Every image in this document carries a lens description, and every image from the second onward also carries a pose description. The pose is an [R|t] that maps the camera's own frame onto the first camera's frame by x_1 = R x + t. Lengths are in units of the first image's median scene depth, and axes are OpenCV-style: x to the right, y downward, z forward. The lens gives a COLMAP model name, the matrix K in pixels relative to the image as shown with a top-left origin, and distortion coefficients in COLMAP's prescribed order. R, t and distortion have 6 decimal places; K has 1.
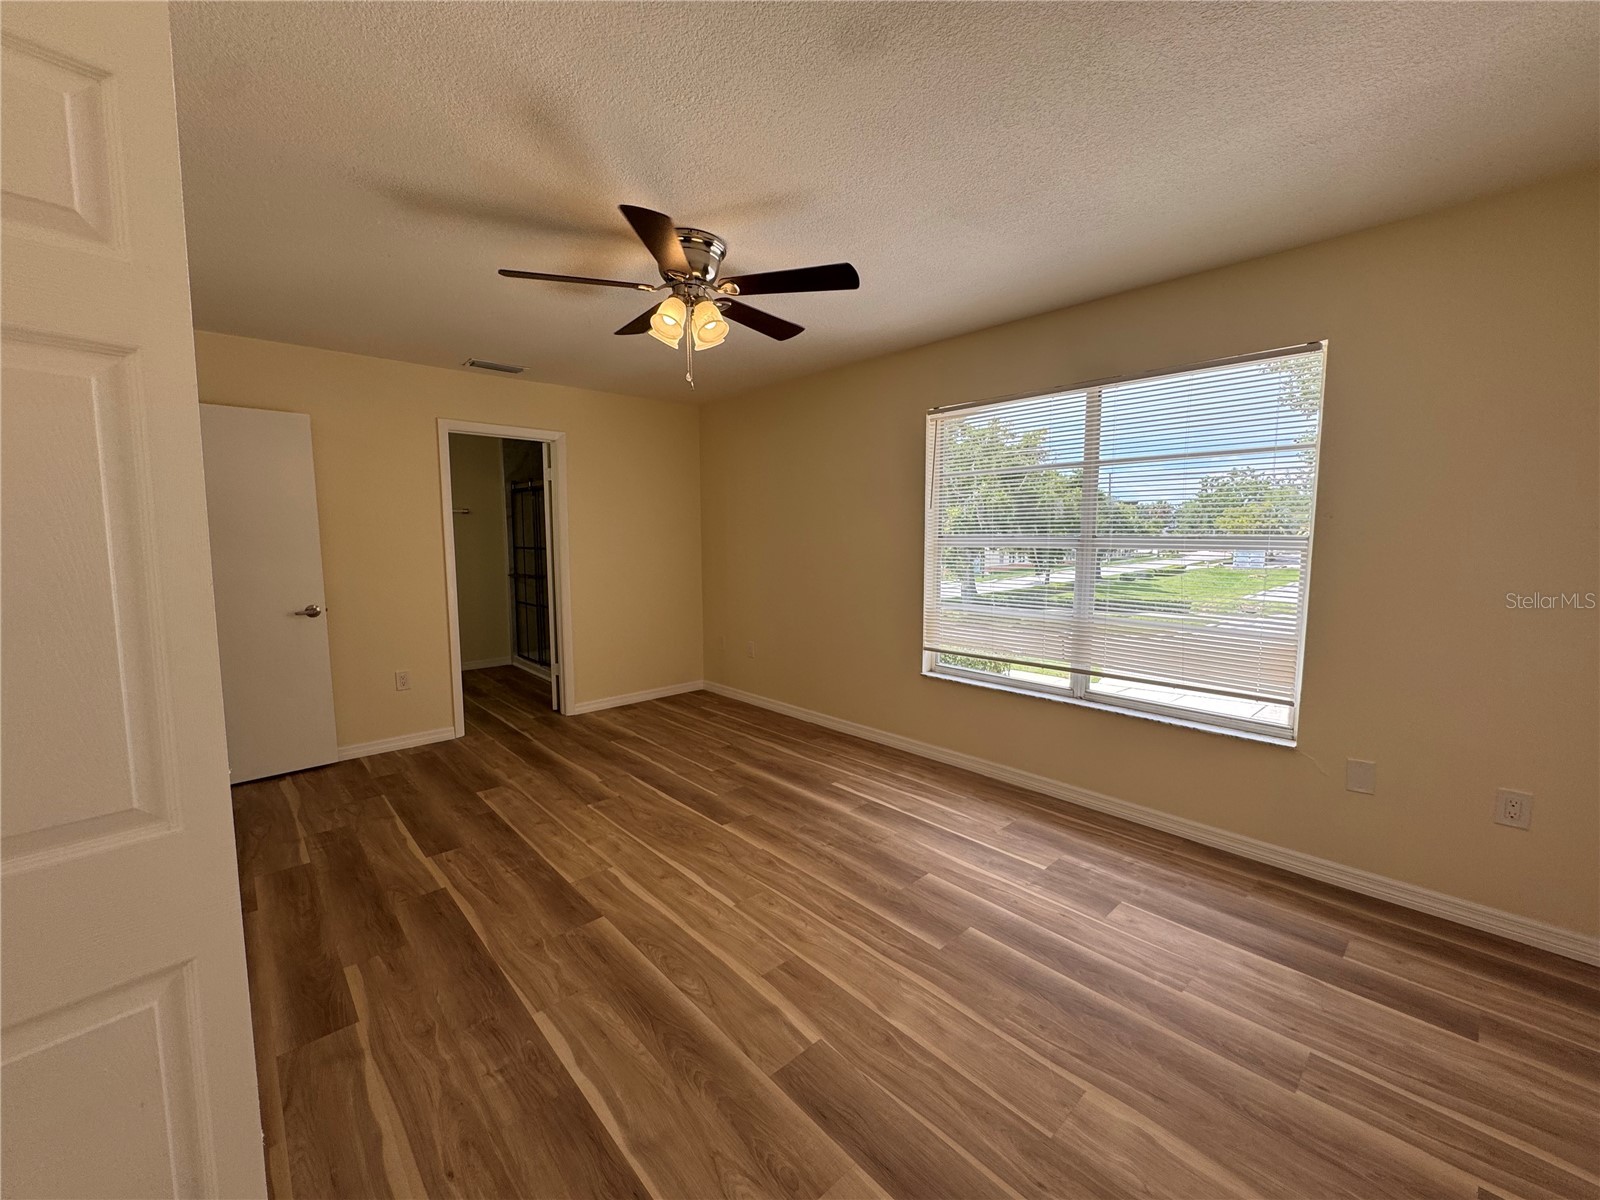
lens RADIAL K [[637.6, 0, 798.6], [0, 637.6, 600.1], [0, 0, 1]] dist [-0.000589, -0.000098]
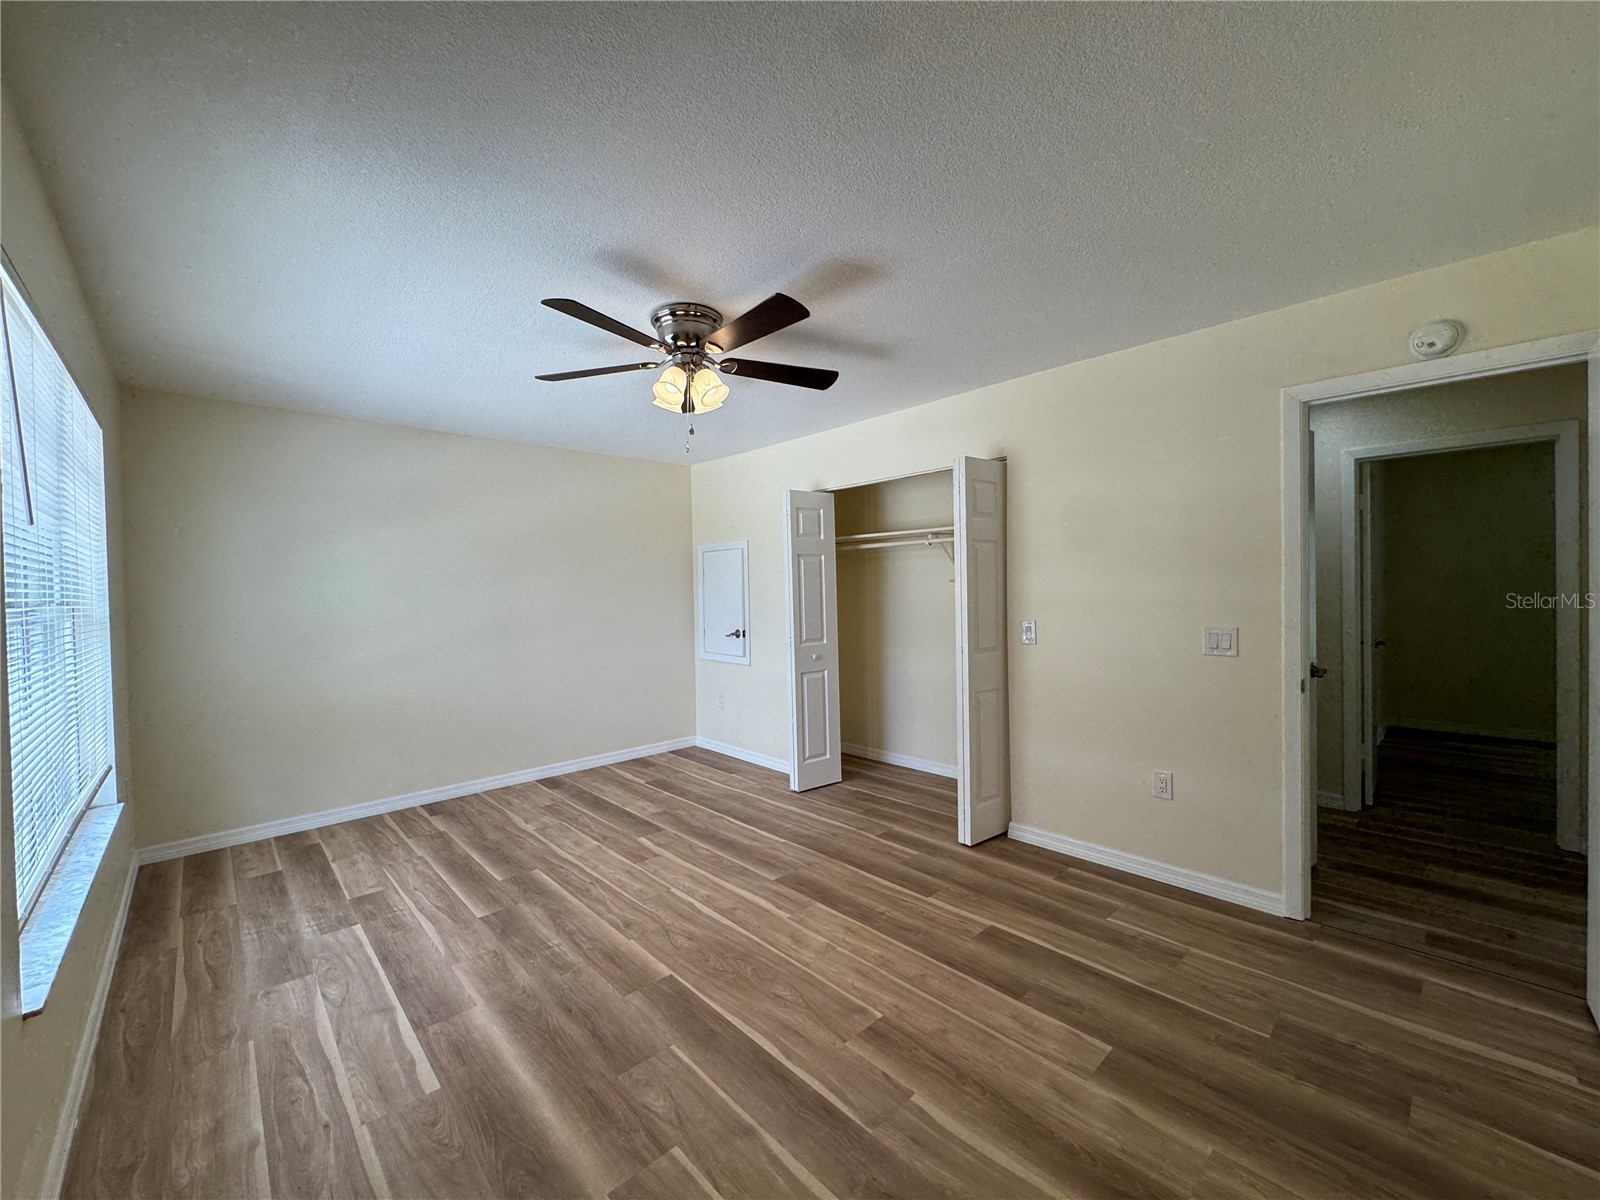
lens RADIAL K [[637.6, 0, 798.6], [0, 637.6, 600.1], [0, 0, 1]] dist [-0.000589, -0.000098]
pose [[-0.999718, 0.020561, -0.011854, -0.297556], [0.019016, 0.992803, 0.118236, -0.186997], [0.014200, 0.117977, -0.992915, 1.869864]]
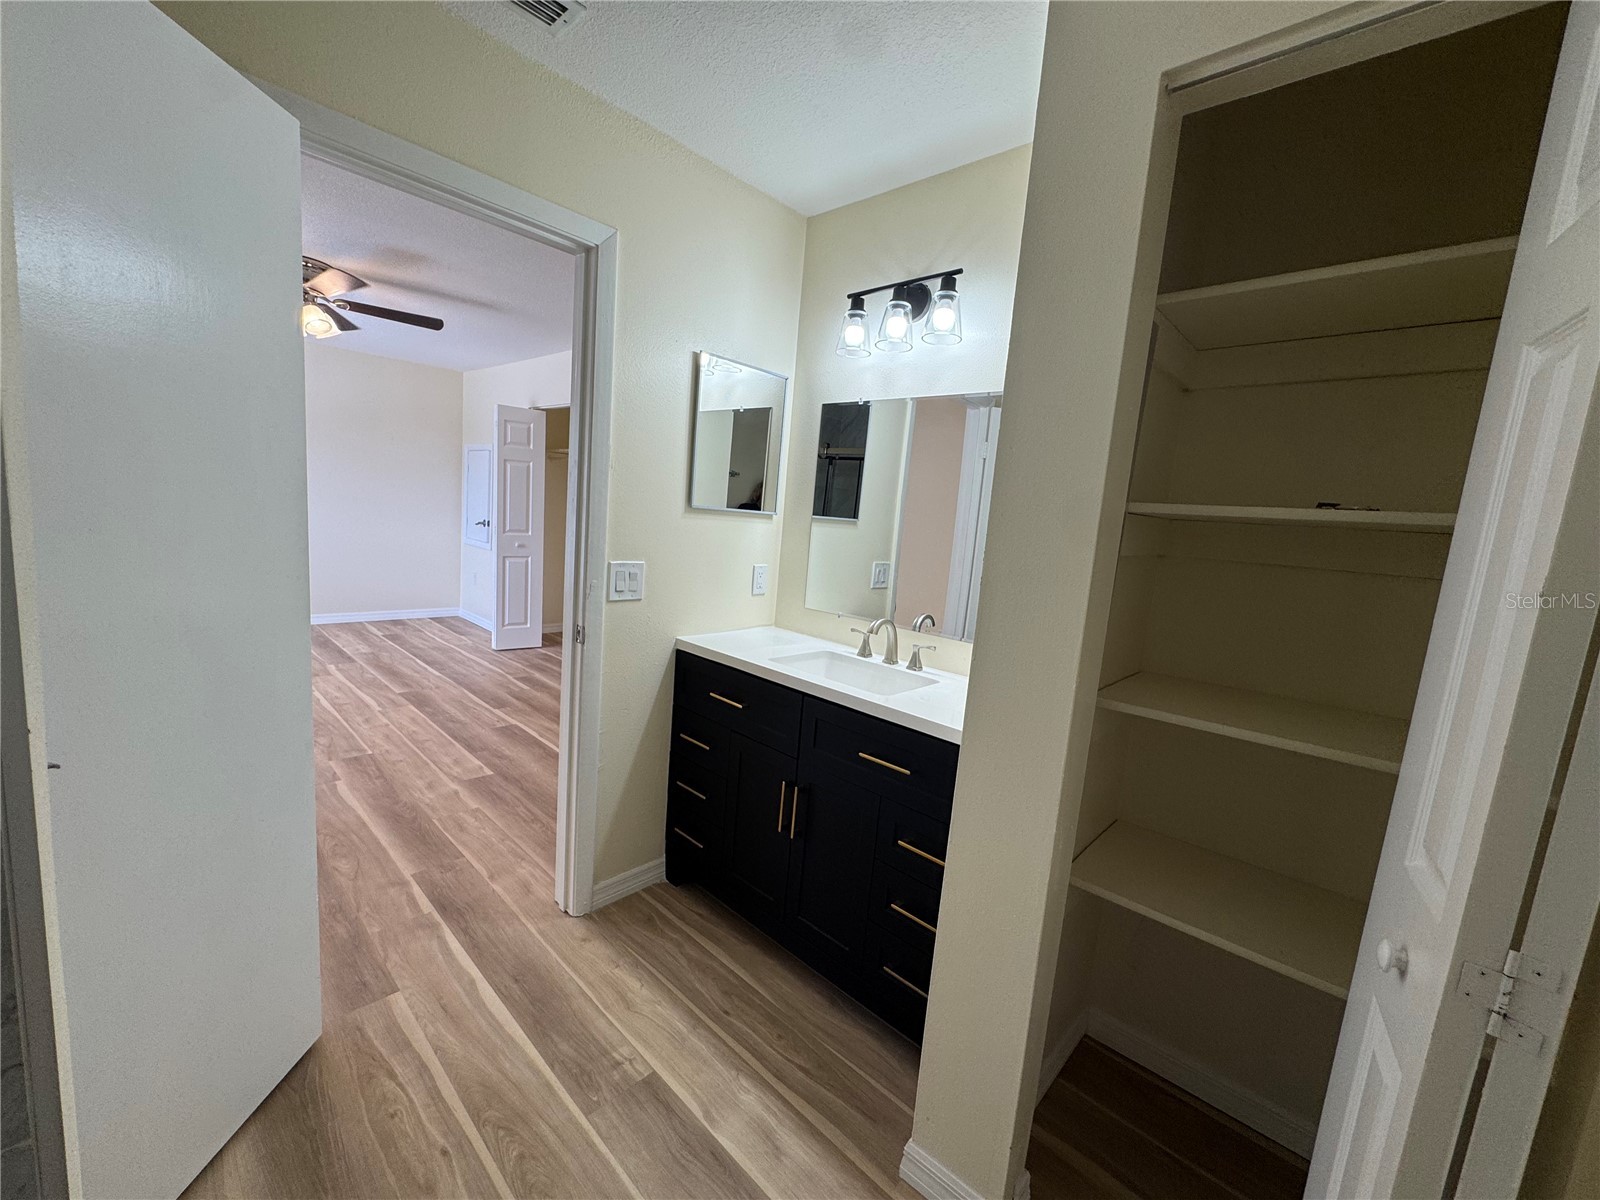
lens RADIAL K [[637.6, 0, 798.6], [0, 637.6, 600.1], [0, 0, 1]] dist [-0.000589, -0.000098]
pose [[-0.993421, -0.071686, -0.089306, -1.047943], [-0.091088, 0.967277, 0.236810, -0.236999], [0.069408, 0.243387, -0.967443, 2.309170]]
